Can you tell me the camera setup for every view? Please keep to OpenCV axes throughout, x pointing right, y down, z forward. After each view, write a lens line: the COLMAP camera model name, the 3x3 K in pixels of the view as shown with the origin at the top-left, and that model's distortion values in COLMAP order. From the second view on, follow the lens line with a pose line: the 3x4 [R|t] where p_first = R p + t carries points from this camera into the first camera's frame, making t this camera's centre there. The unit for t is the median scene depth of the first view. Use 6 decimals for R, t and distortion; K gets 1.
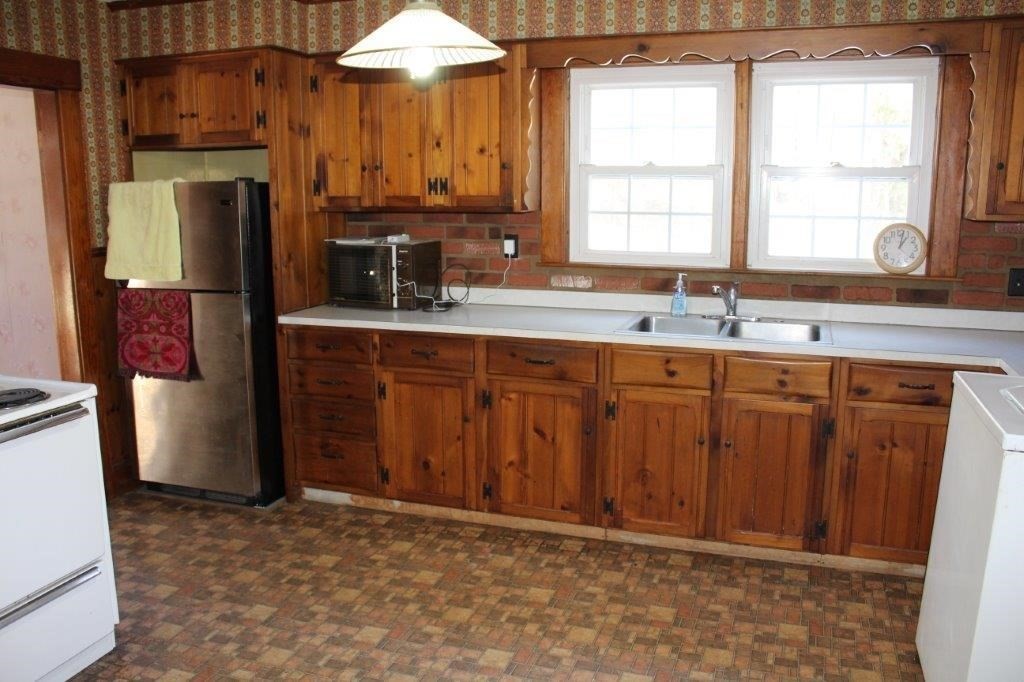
lens RADIAL K [[849.1, 0, 513.0], [0, 849.1, 354.9], [0, 0, 1]] dist [-0.163302, 0.155908]
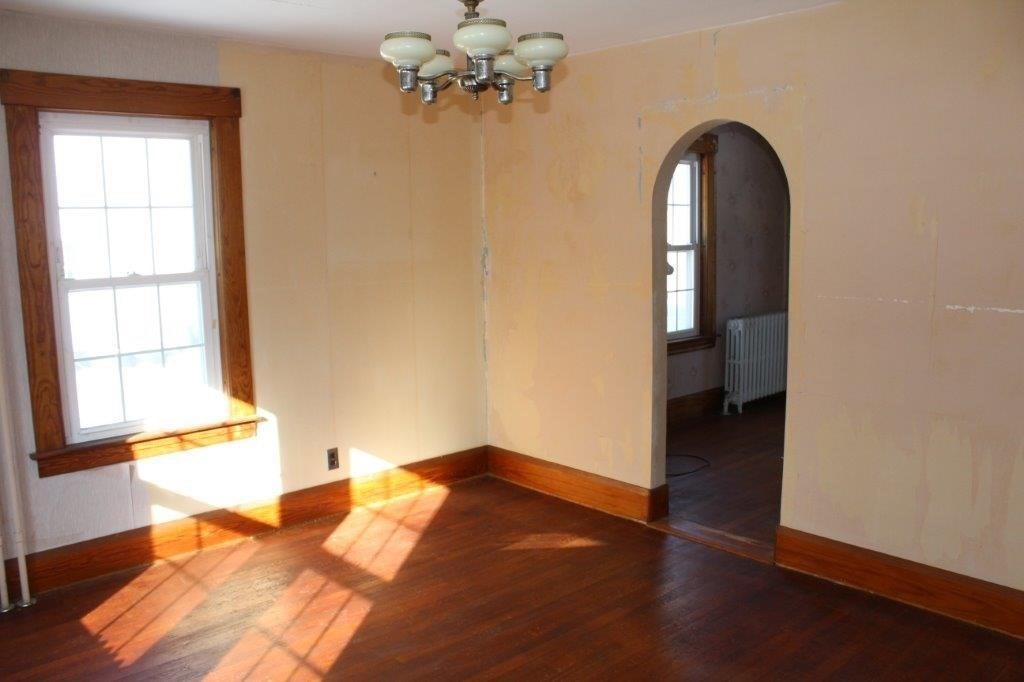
lens RADIAL K [[849.1, 0, 513.0], [0, 849.1, 354.9], [0, 0, 1]] dist [-0.163302, 0.155908]
pose [[0.461462, -0.136745, 0.876558, -4.851660], [0.192139, 0.980003, 0.051731, -0.308530], [-0.866104, 0.144549, 0.478508, 1.713766]]
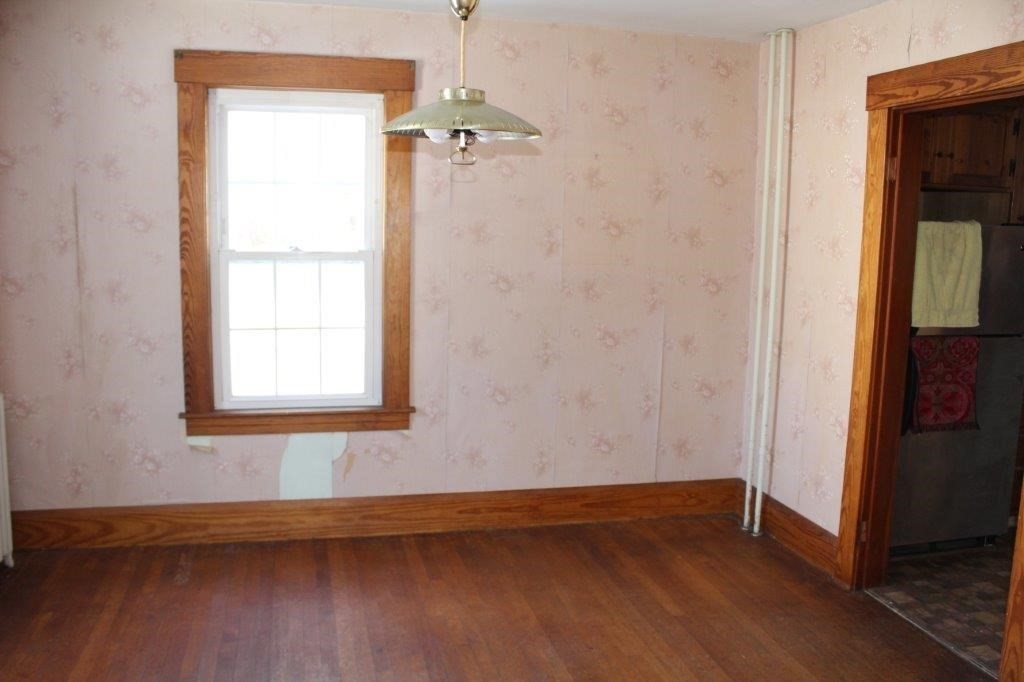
lens RADIAL K [[849.1, 0, 513.0], [0, 849.1, 354.9], [0, 0, 1]] dist [-0.163302, 0.155908]
pose [[0.852605, -0.057627, 0.519368, -1.329424], [0.073222, 0.997270, -0.009550, -0.084638], [-0.517400, 0.046172, 0.854497, 0.451966]]
